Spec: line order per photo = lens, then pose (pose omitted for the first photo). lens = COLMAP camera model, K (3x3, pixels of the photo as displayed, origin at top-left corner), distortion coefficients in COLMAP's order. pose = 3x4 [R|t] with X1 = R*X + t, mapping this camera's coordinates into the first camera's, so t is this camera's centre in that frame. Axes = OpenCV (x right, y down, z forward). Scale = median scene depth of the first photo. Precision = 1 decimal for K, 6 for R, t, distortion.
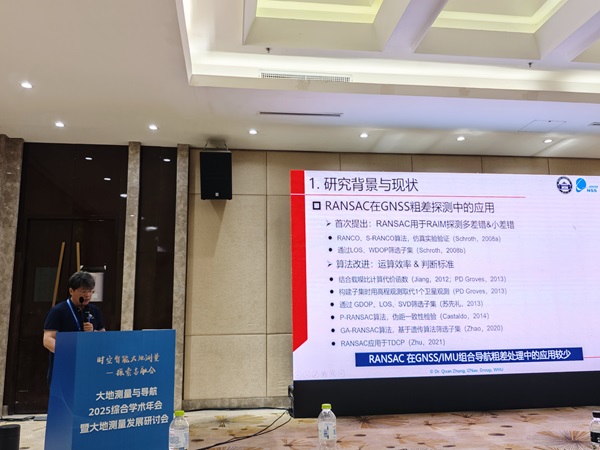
lens RADIAL K [[551.2, 0, 301.6], [0, 551.2, 222.0], [0, 0, 1]] dist [0.013745, -0.084941]
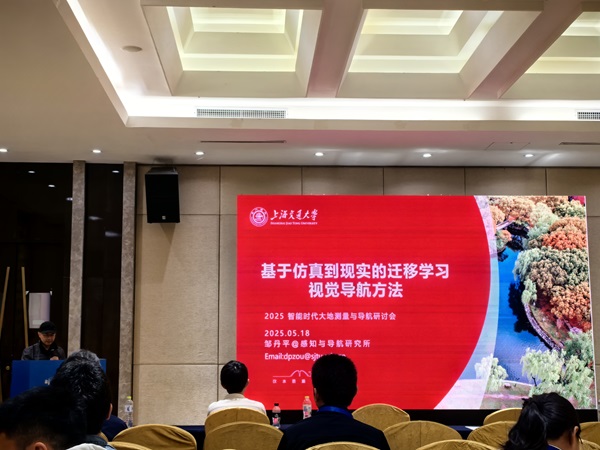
lens RADIAL K [[944.3, 0, 300.0], [0, 944.3, 225.0], [0, 0, 1]] dist [-0.016809, 0.023514]
pose [[0.996364, 0.001156, -0.085189, 0.218705], [0.003507, 0.998504, 0.054575, -0.125598], [0.085124, -0.054675, 0.994869, -0.599395]]
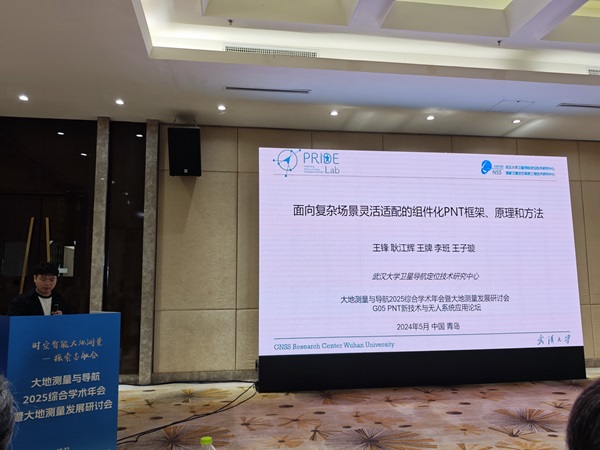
lens RADIAL K [[515.2, 0, 302.6], [0, 515.2, 227.0], [0, 0, 1]] dist [0.032478, -0.144805]
pose [[0.999709, 0.008928, 0.022407, 0.037479], [-0.010238, 0.998203, 0.059045, -0.005990], [-0.021840, -0.059257, 0.998004, 0.057119]]
